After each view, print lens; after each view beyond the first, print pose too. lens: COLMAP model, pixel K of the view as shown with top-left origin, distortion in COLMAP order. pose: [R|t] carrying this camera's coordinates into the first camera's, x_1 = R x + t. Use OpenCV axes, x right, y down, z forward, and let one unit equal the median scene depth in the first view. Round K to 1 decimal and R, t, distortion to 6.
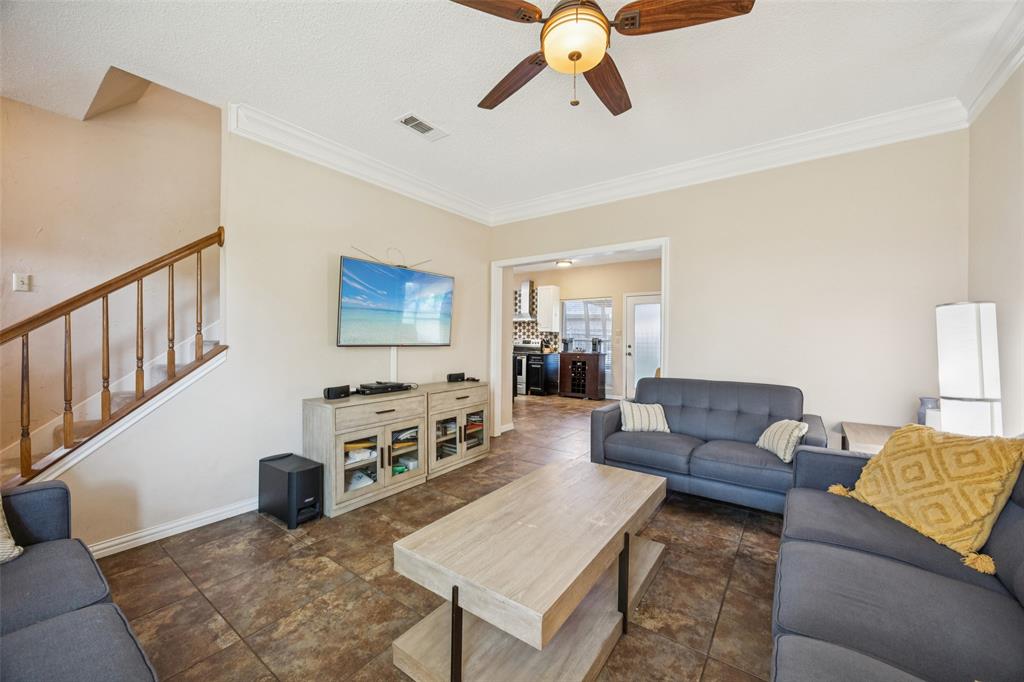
lens RADIAL K [[393.5, 0, 510.8], [0, 393.5, 342.7], [0, 0, 1]] dist [0.002727, -0.000171]
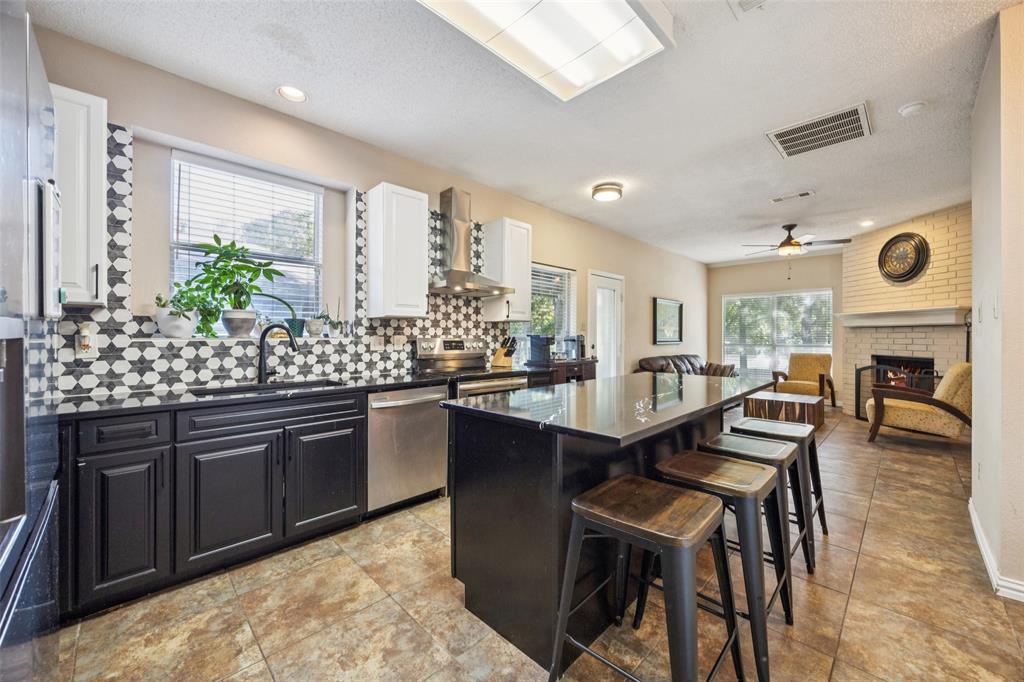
lens RADIAL K [[393.5, 0, 528.2], [0, 393.5, 333.4], [0, 0, 1]] dist [0.002727, -0.000171]
pose [[0.141536, -0.003685, 0.989926, -0.366942], [0.003826, 0.999988, 0.003175, -0.015159], [-0.989926, 0.003338, 0.141548, 0.900908]]
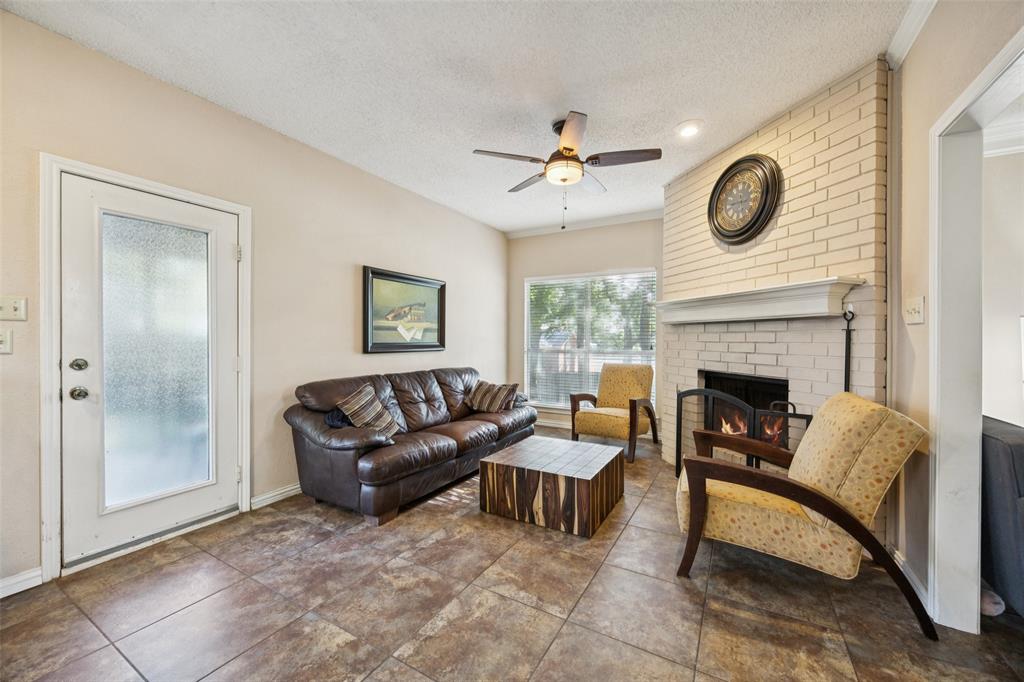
lens RADIAL K [[393.5, 0, 528.7], [0, 393.5, 337.5], [0, 0, 1]] dist [0.002727, -0.000171]
pose [[-0.126658, -0.009176, 0.991904, -0.001740], [-0.001895, 0.999958, 0.009008, -0.010485], [-0.991945, -0.000738, -0.126670, 0.643919]]
